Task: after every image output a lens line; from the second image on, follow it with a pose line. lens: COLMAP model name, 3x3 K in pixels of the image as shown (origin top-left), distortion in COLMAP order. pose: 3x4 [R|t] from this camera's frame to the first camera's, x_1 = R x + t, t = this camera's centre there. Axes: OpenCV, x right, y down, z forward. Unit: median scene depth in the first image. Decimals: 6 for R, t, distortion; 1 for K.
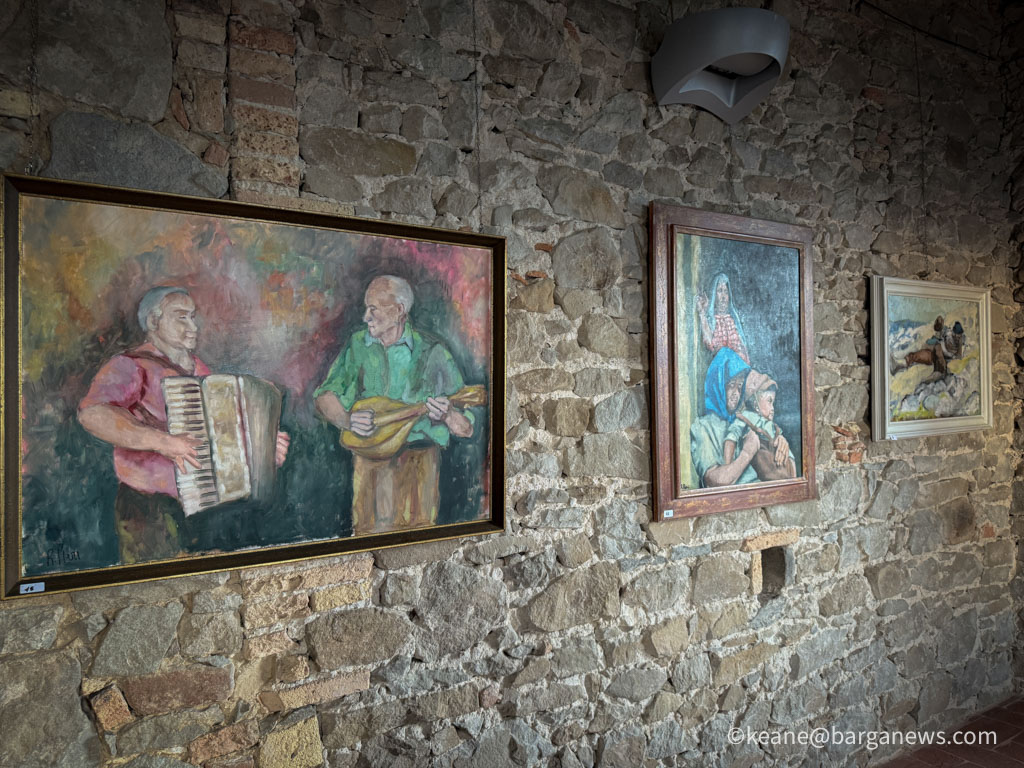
lens RADIAL K [[714.8, 0, 512.8], [0, 714.8, 383.1], [0, 0, 1]] dist [0.032730, -0.050410]
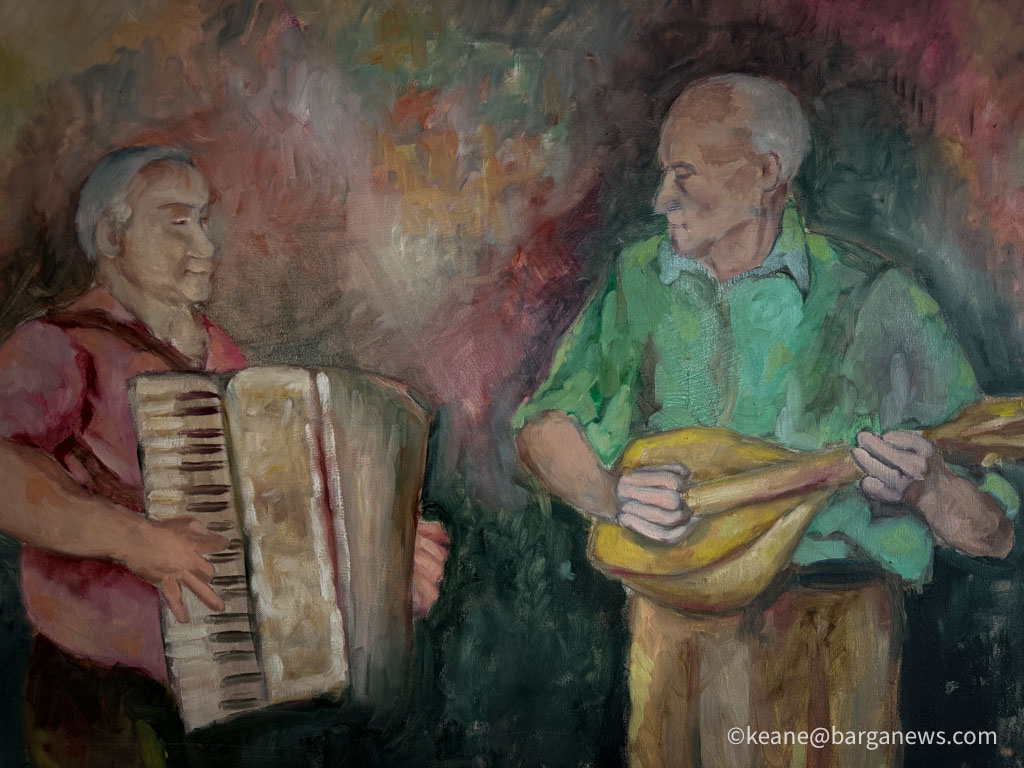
lens RADIAL K [[714.8, 0, 512.1], [0, 714.8, 384.1], [0, 0, 1]] dist [0.032730, -0.050410]
pose [[0.856724, -0.012962, -0.515613, -0.094185], [0.001342, 0.999737, -0.022902, 0.005930], [0.515774, 0.018929, 0.856516, 0.702722]]
